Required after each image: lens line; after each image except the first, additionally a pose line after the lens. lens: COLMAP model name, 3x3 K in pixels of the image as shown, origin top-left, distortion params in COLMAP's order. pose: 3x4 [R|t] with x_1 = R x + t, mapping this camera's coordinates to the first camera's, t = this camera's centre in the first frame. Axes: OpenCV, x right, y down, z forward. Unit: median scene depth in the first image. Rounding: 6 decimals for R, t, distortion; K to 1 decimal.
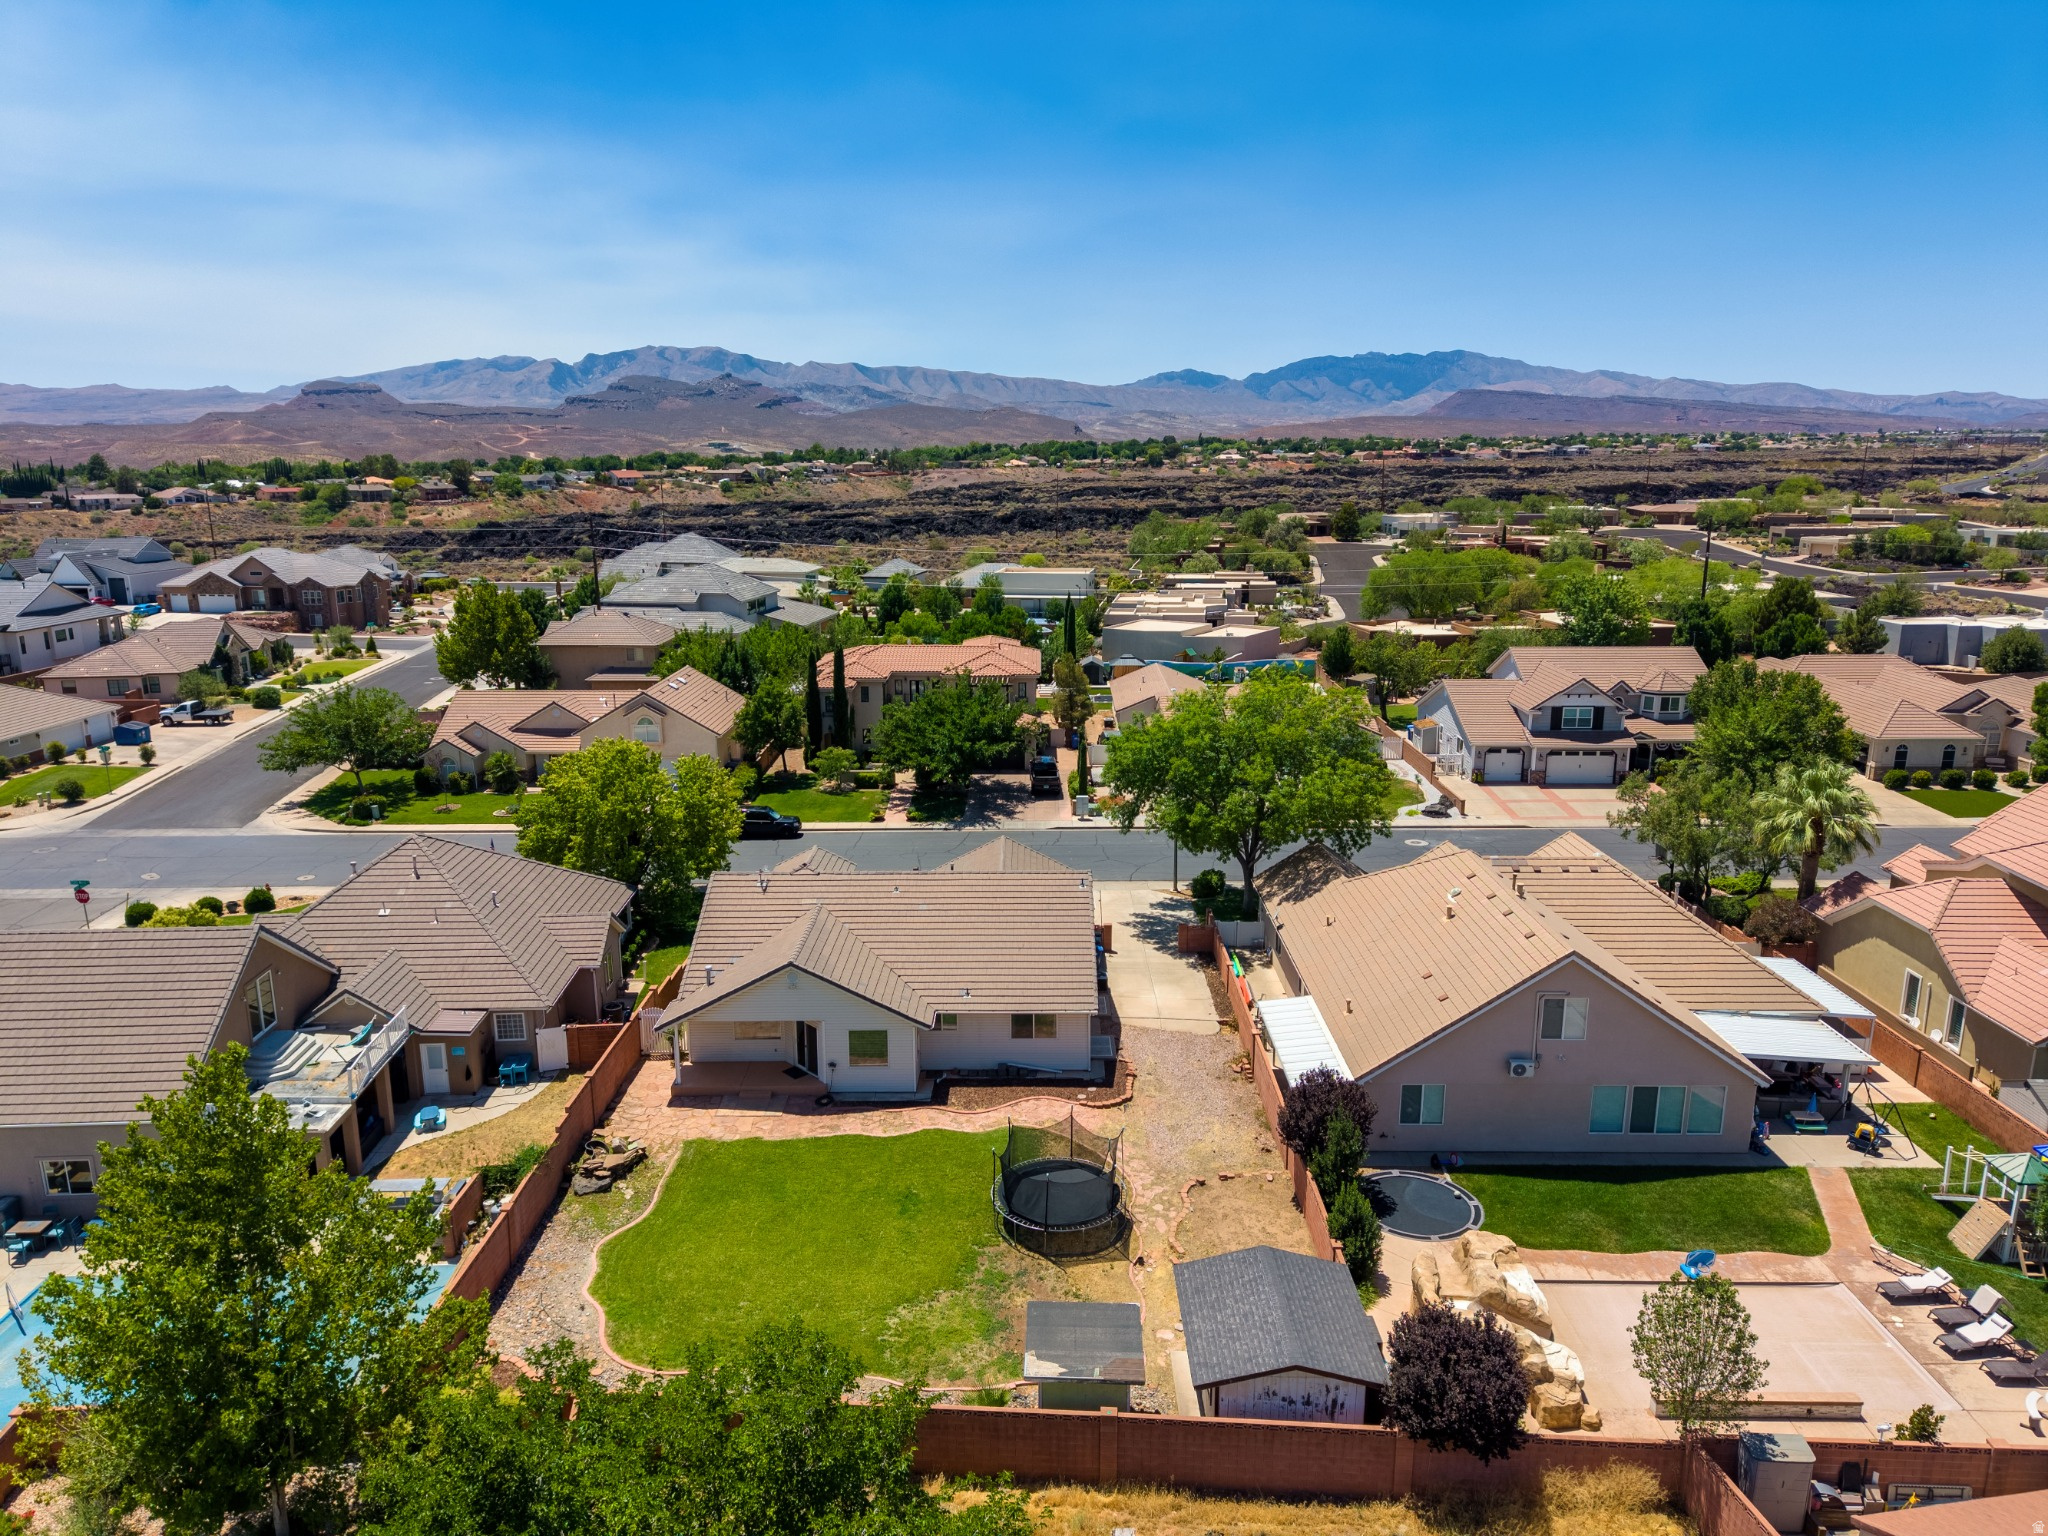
lens RADIAL K [[1365.3, 0, 1024.0], [0, 1365.3, 768.0], [0, 0, 1]] dist [0.023925, -0.020265]
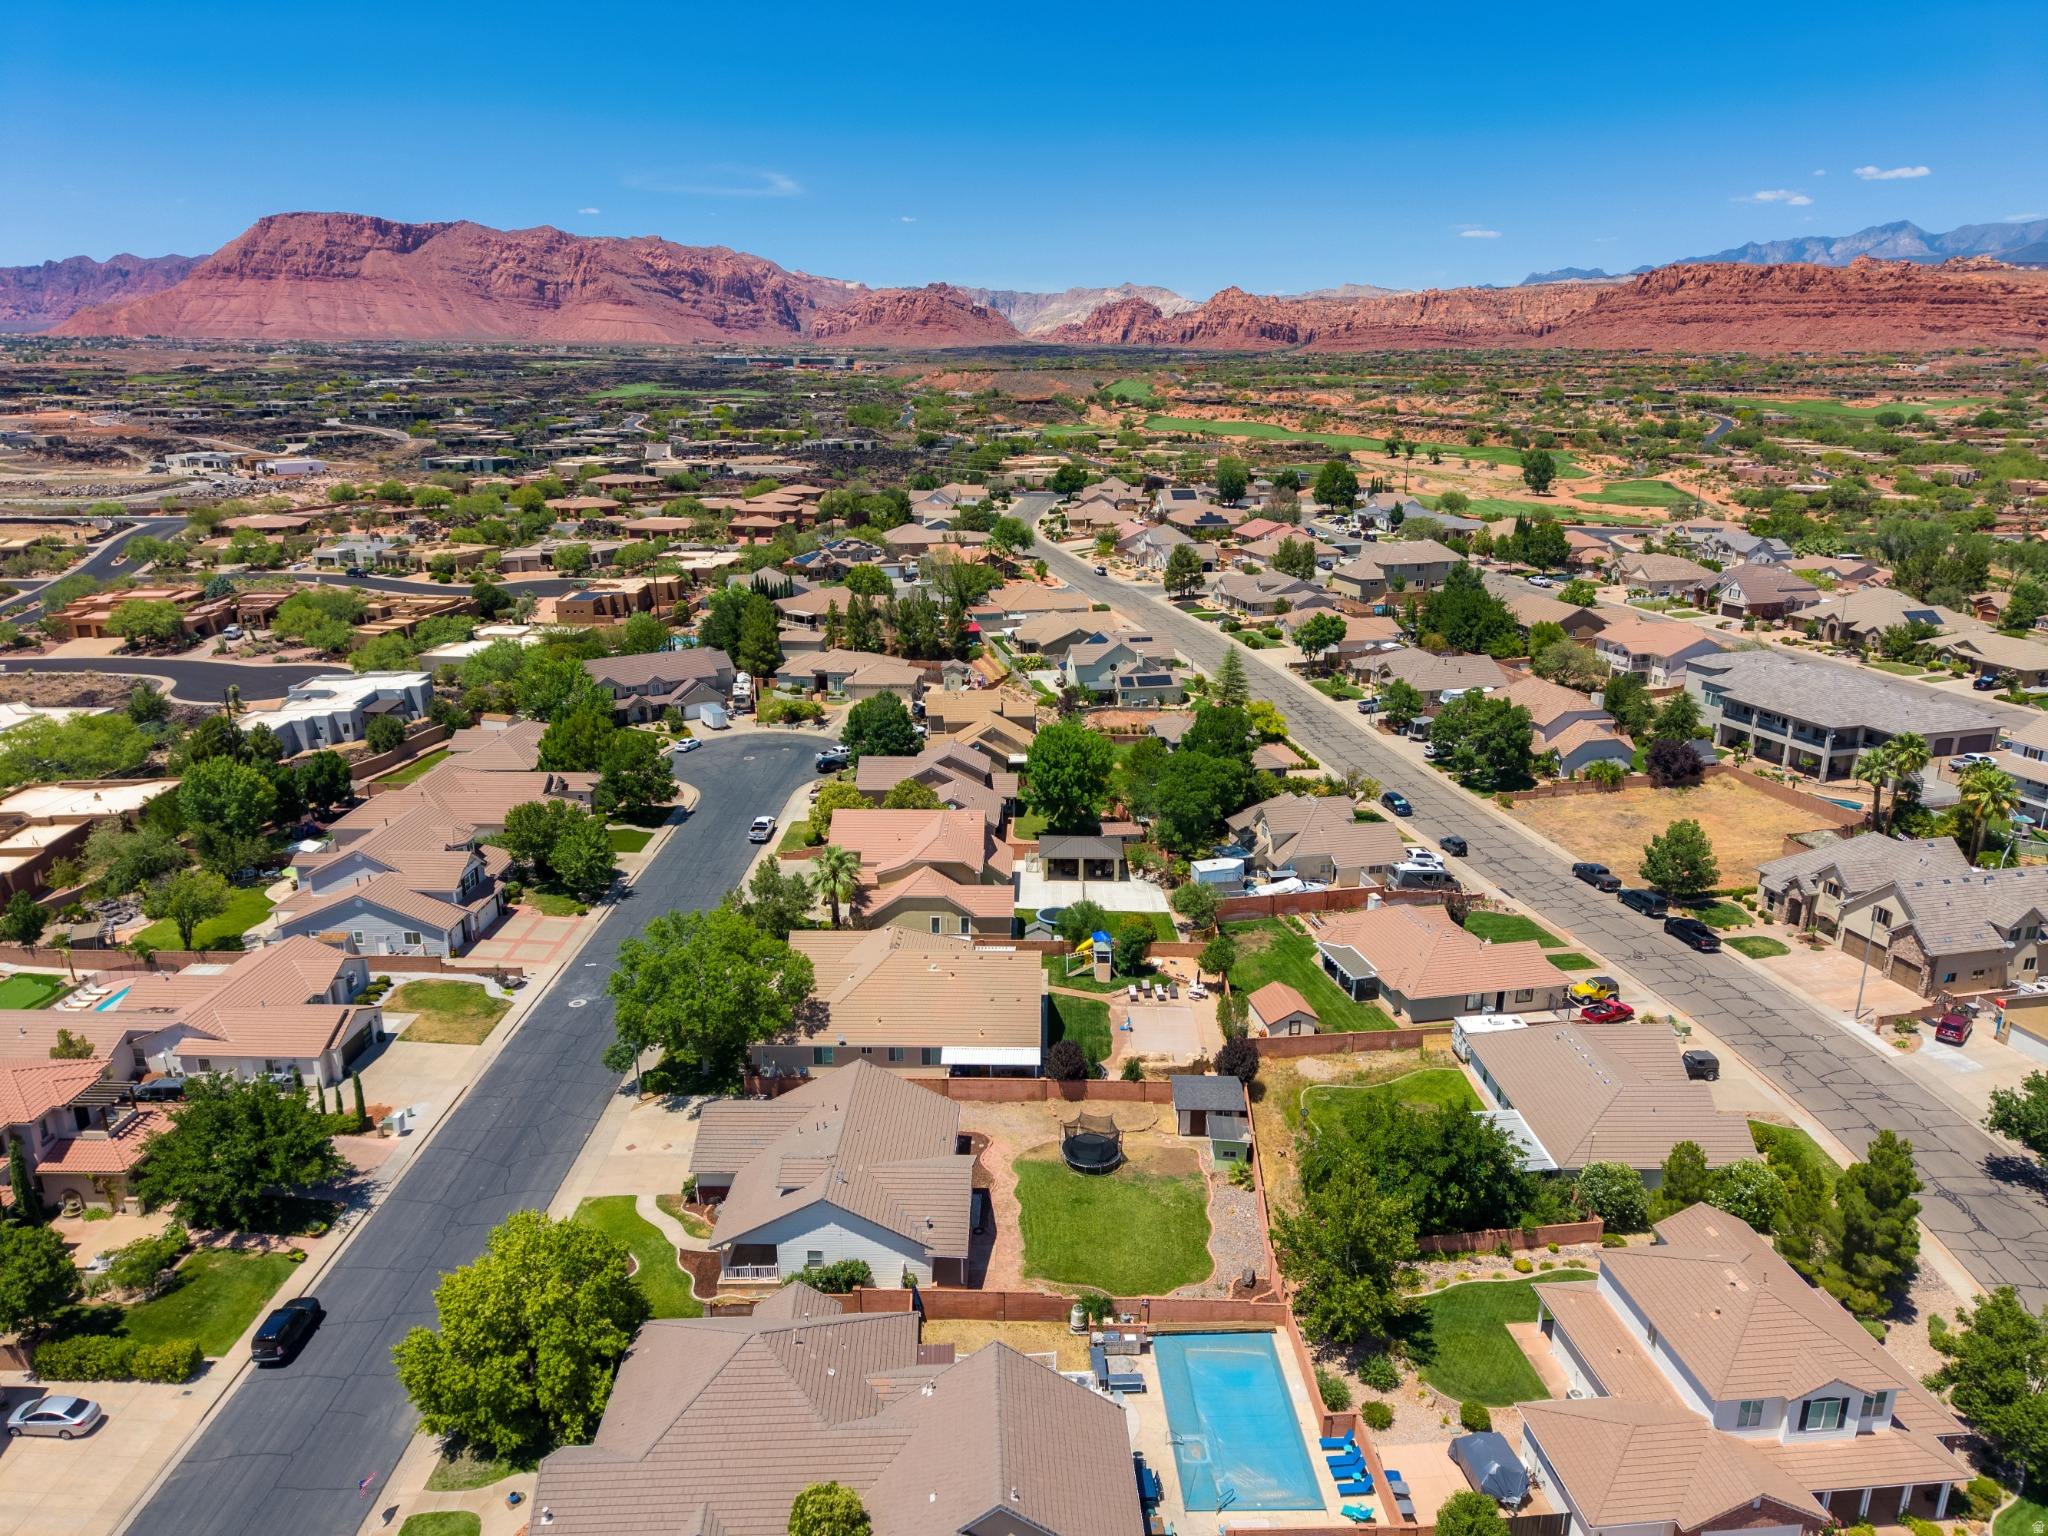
lens RADIAL K [[1369.9, 0, 1021.8], [0, 1369.9, 772.1], [0, 0, 1]] dist [0.015683, -0.009117]
pose [[0.007788, -0.284346, 0.958690, -0.825729], [0.223013, 0.935067, 0.275528, -0.379078], [-0.974784, 0.211654, 0.070695, 0.366203]]
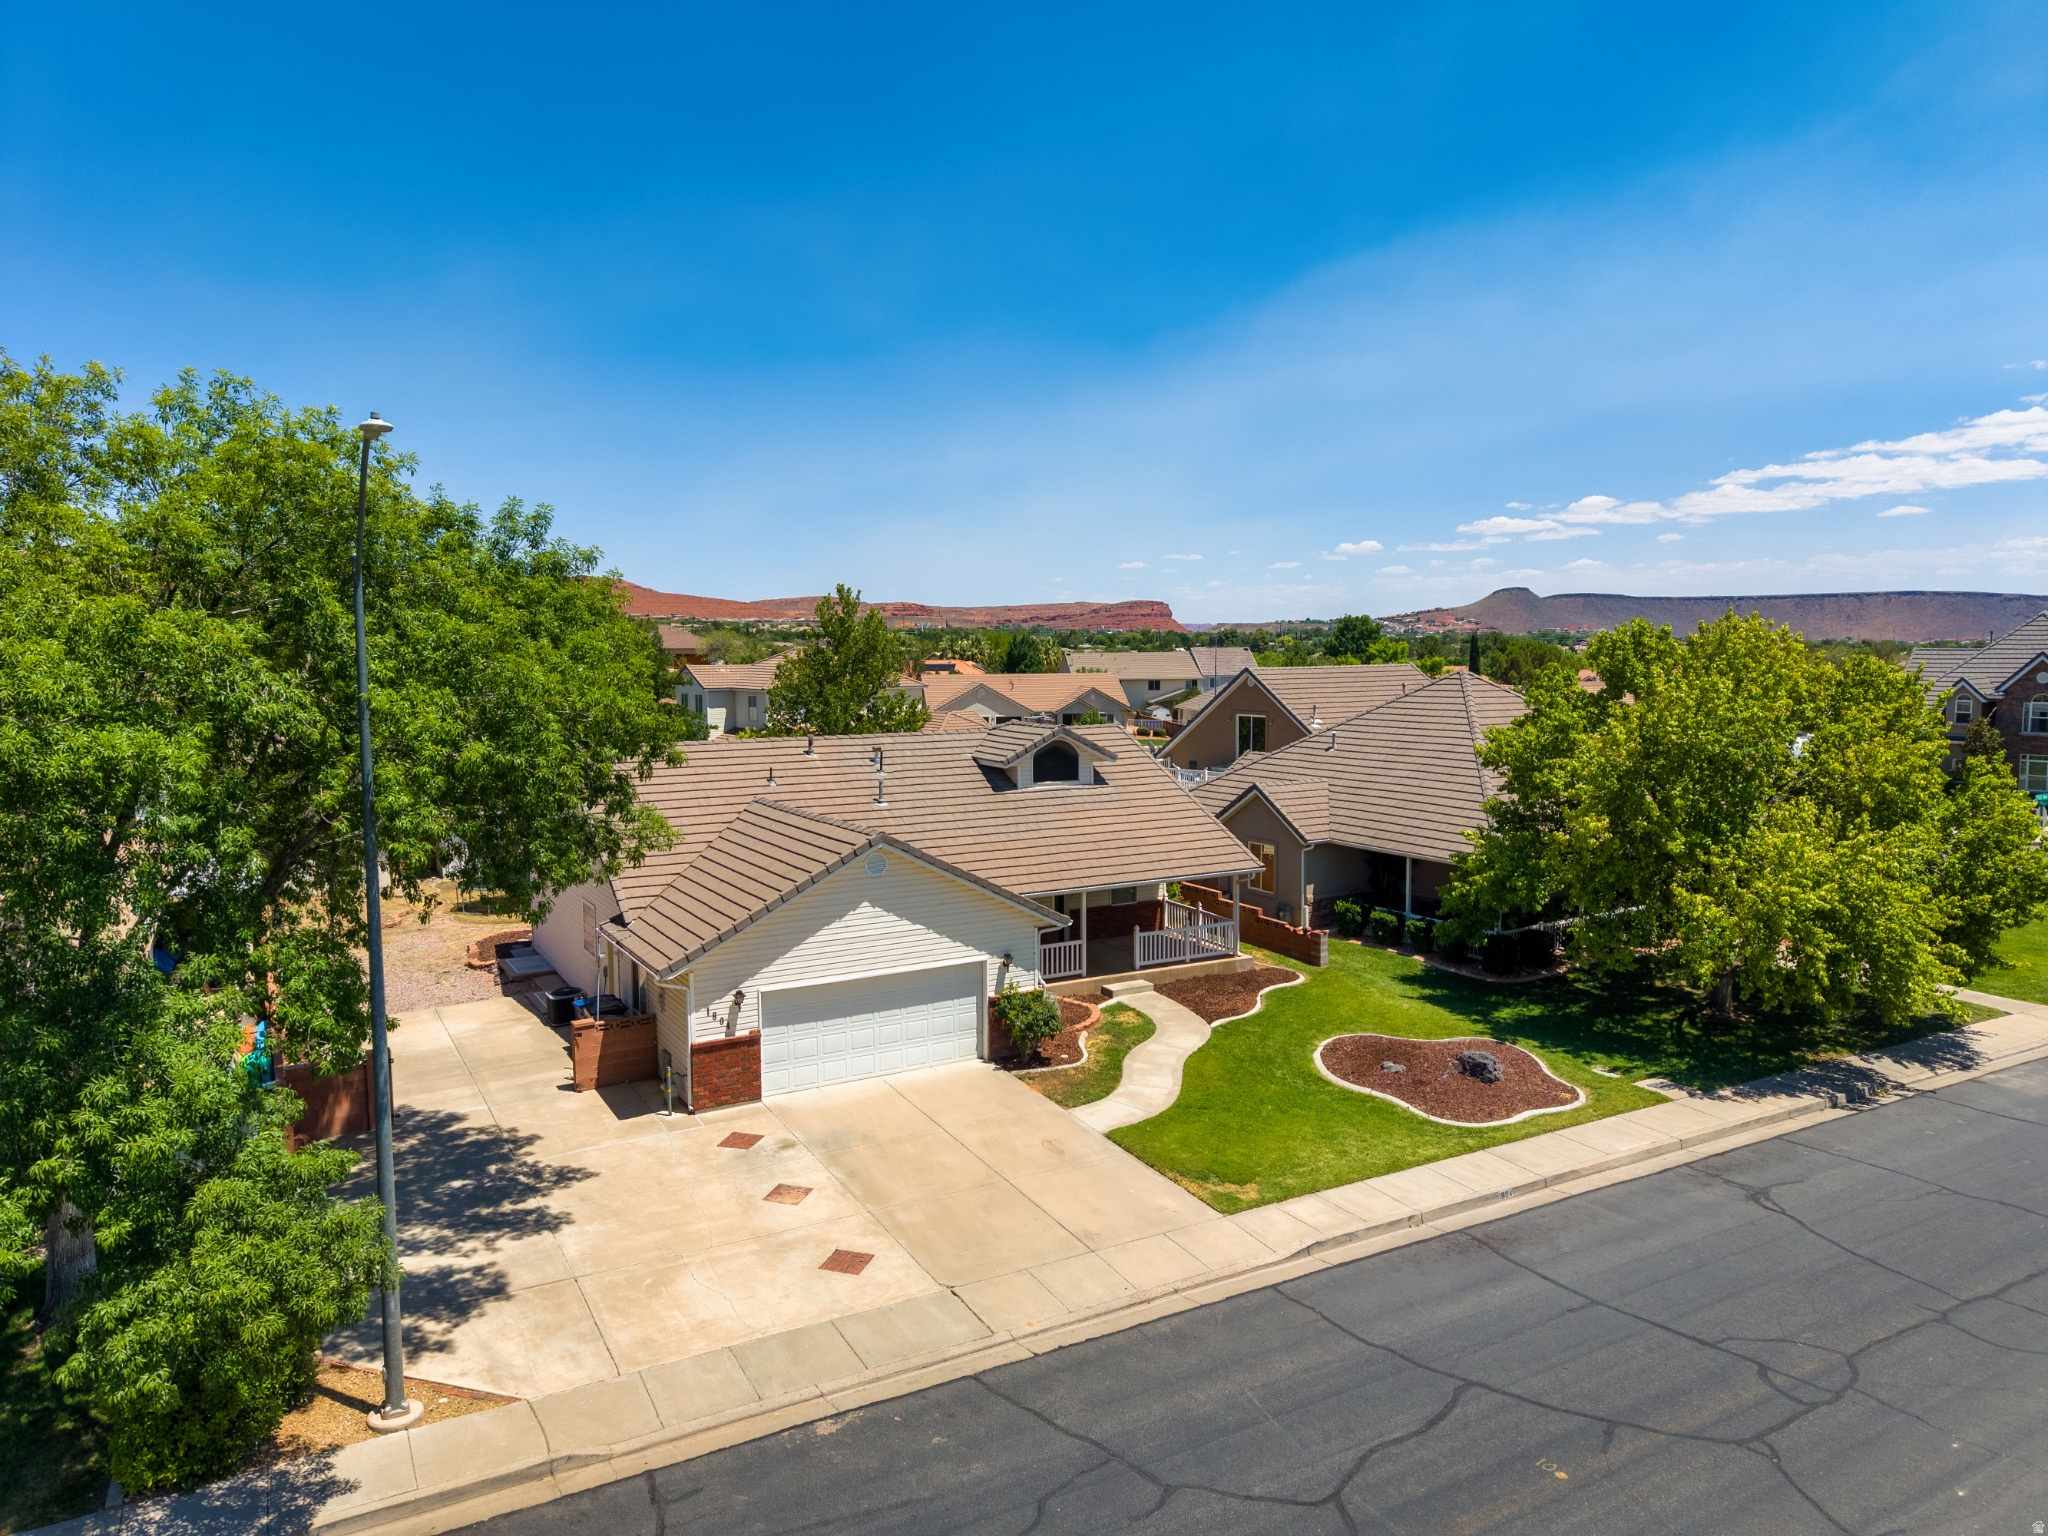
lens RADIAL K [[1365.3, 0, 1024.0], [0, 1365.3, 768.0], [0, 0, 1]] dist [0.023925, -0.020265]
pose [[-0.864392, 0.055511, -0.499746, 0.097759], [-0.104283, 0.952486, 0.286175, -0.057641], [0.491886, 0.299483, -0.817532, 0.915446]]
